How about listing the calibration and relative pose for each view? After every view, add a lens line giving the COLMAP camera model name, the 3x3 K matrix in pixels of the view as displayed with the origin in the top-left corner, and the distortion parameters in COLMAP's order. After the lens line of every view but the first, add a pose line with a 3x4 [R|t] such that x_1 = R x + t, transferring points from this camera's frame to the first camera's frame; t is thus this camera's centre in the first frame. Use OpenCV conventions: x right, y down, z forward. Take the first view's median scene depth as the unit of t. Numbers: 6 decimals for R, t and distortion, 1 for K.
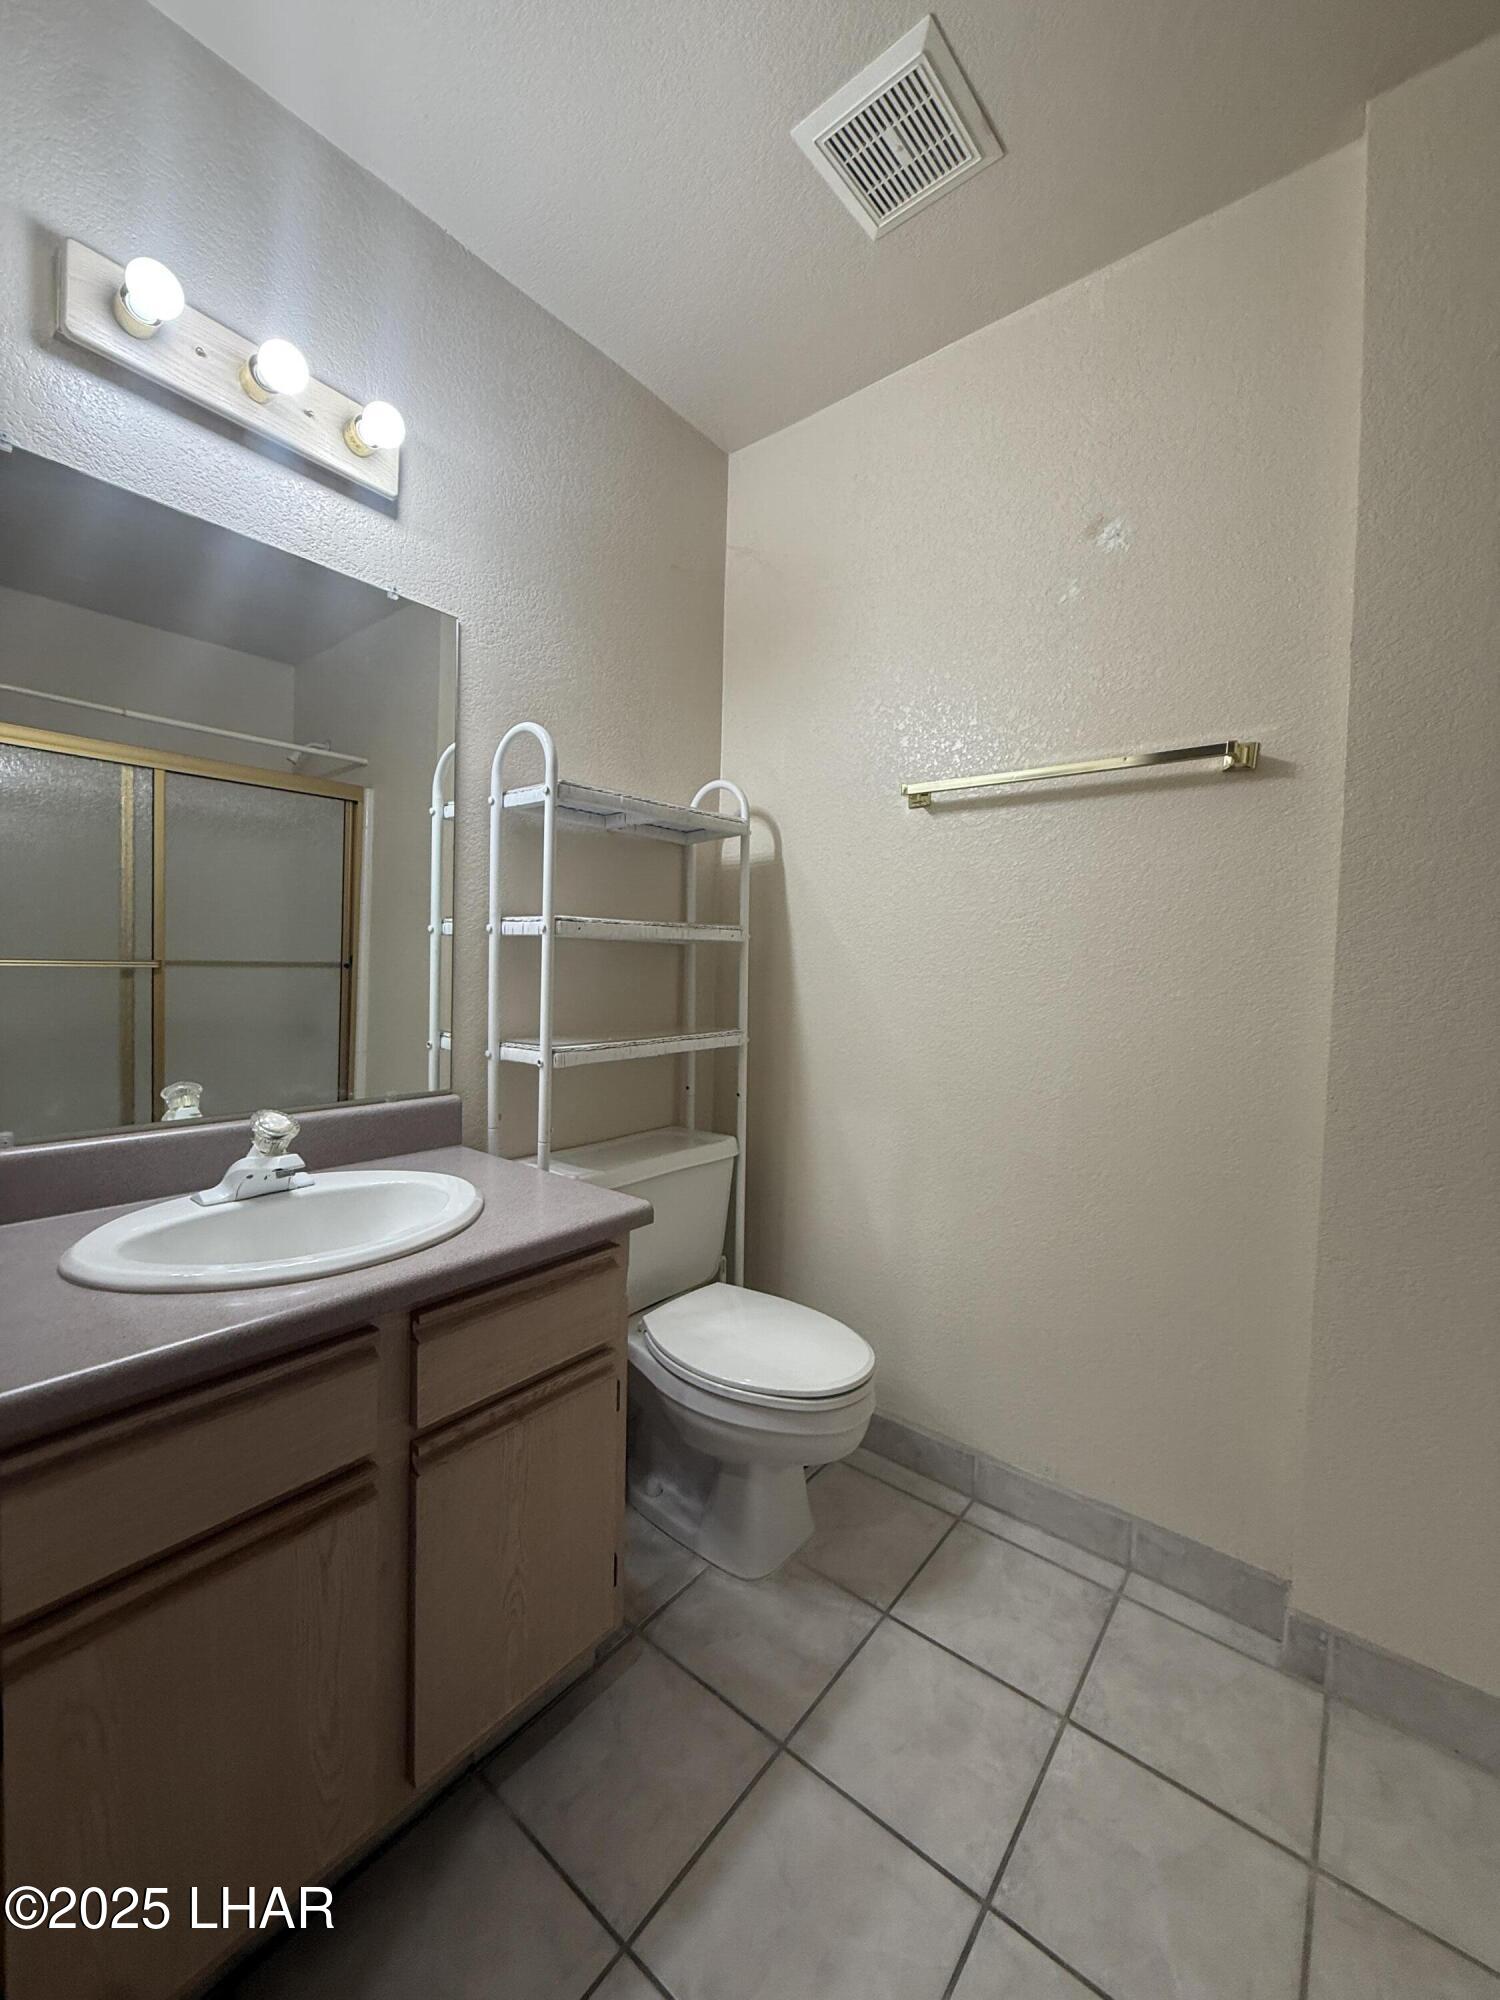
lens RADIAL K [[798.4, 0, 747.8], [0, 798.4, 997.2], [0, 0, 1]] dist [0.000078, 0.000049]
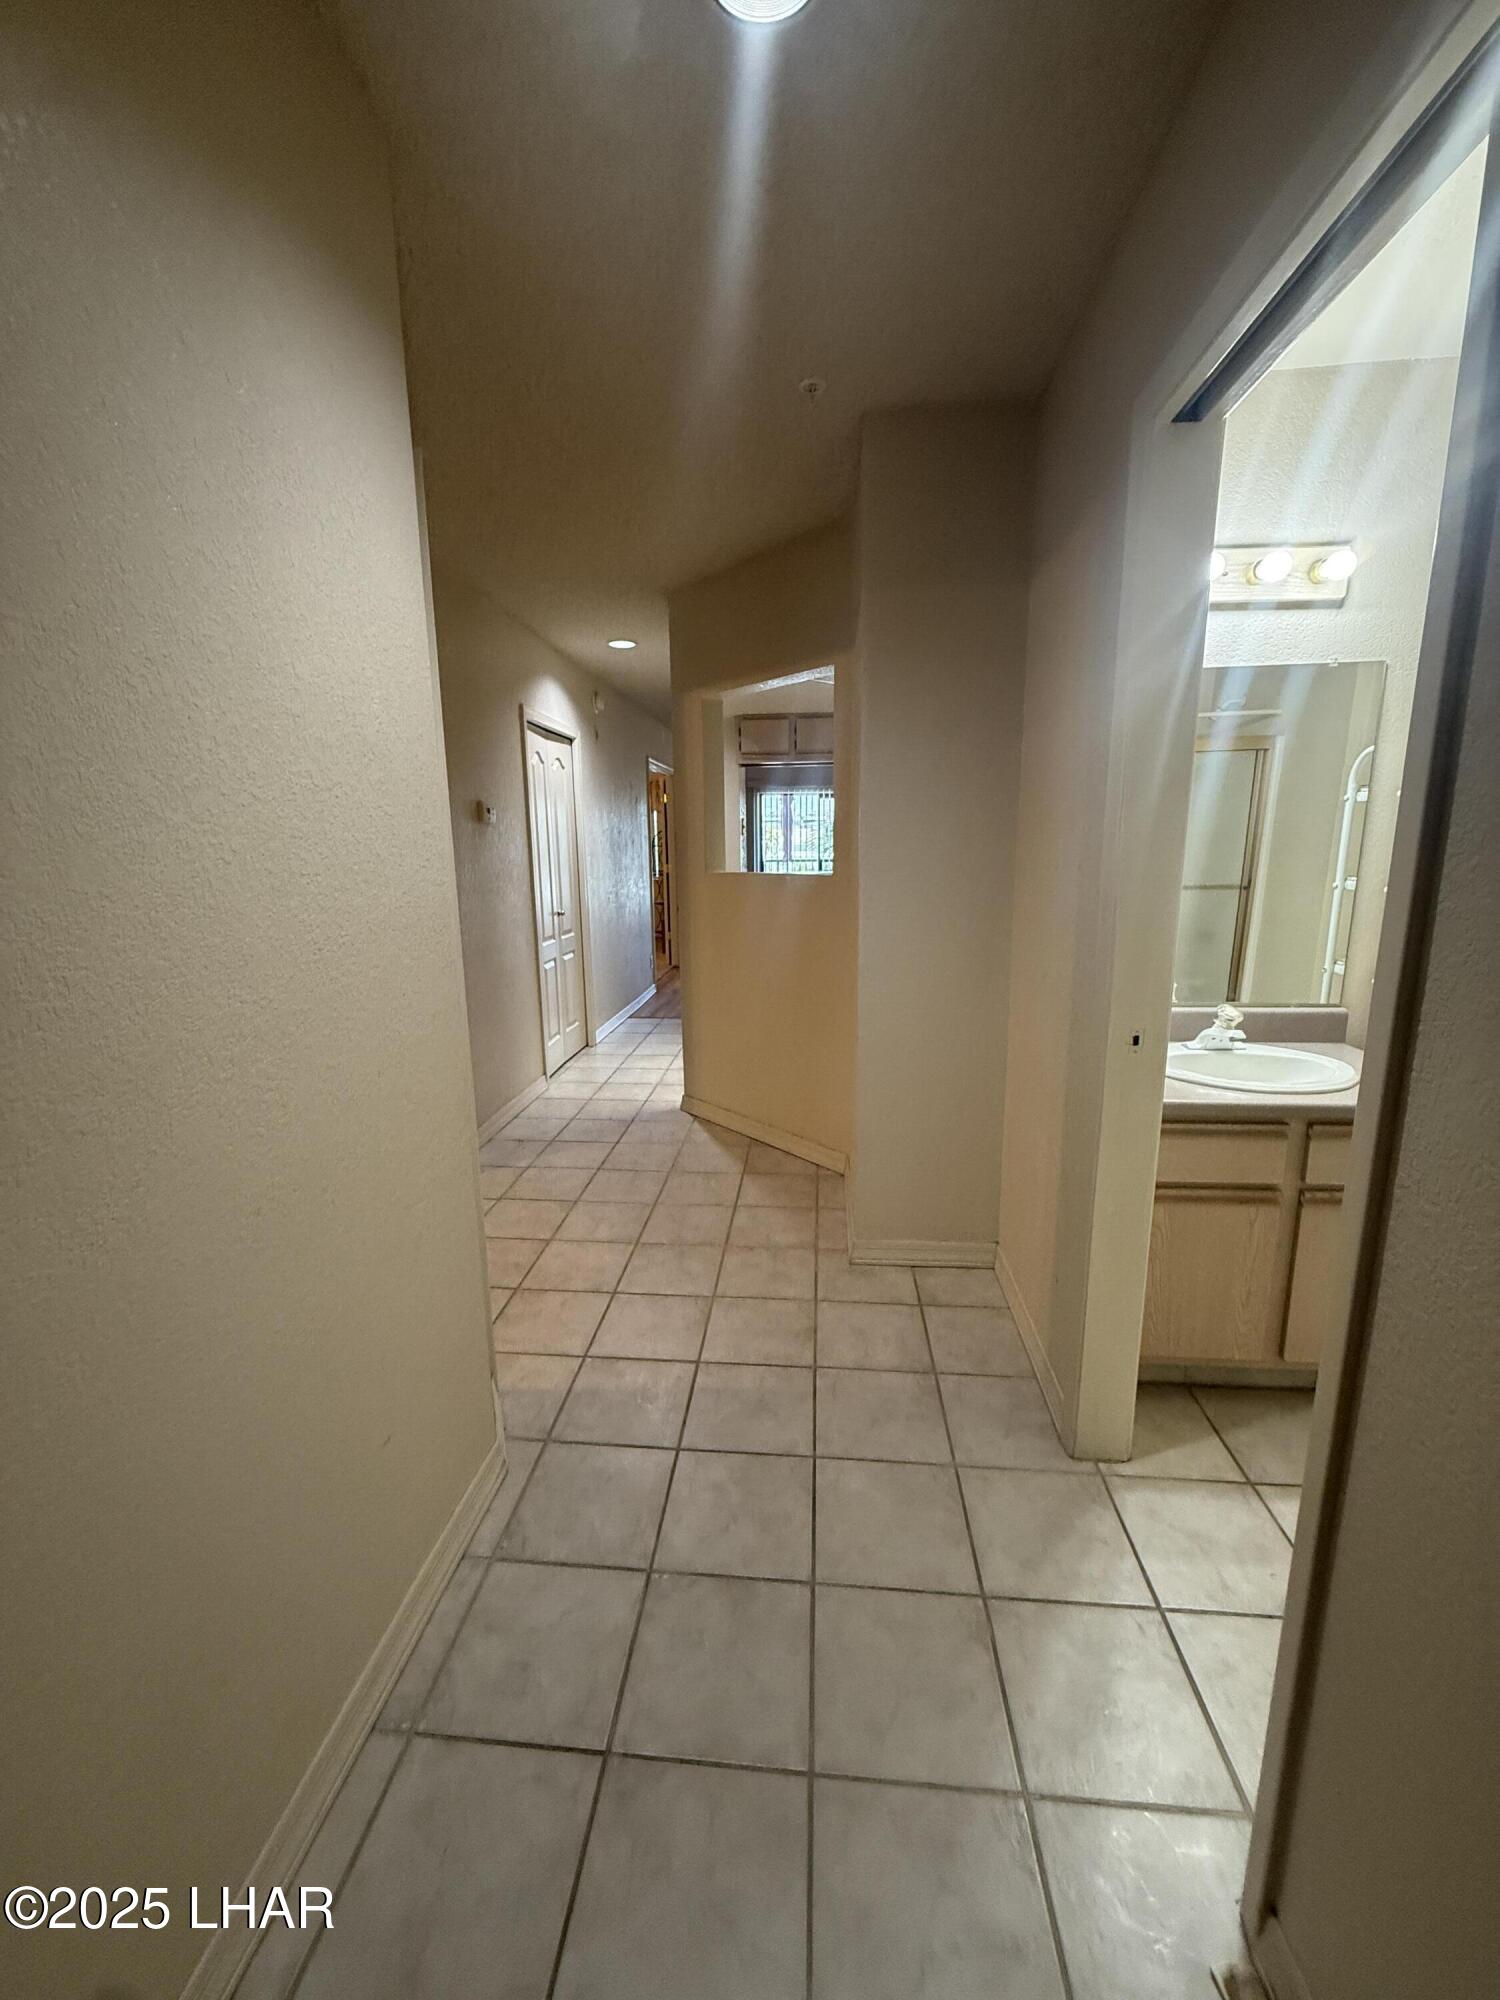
lens RADIAL K [[798.4, 0, 747.1], [0, 798.4, 992.8], [0, 0, 1]] dist [0.000078, 0.000049]
pose [[0.551705, 0.121215, -0.825184, 0.306494], [-0.007962, 0.990103, 0.140117, -0.135788], [0.834001, -0.070733, 0.547210, -0.934922]]
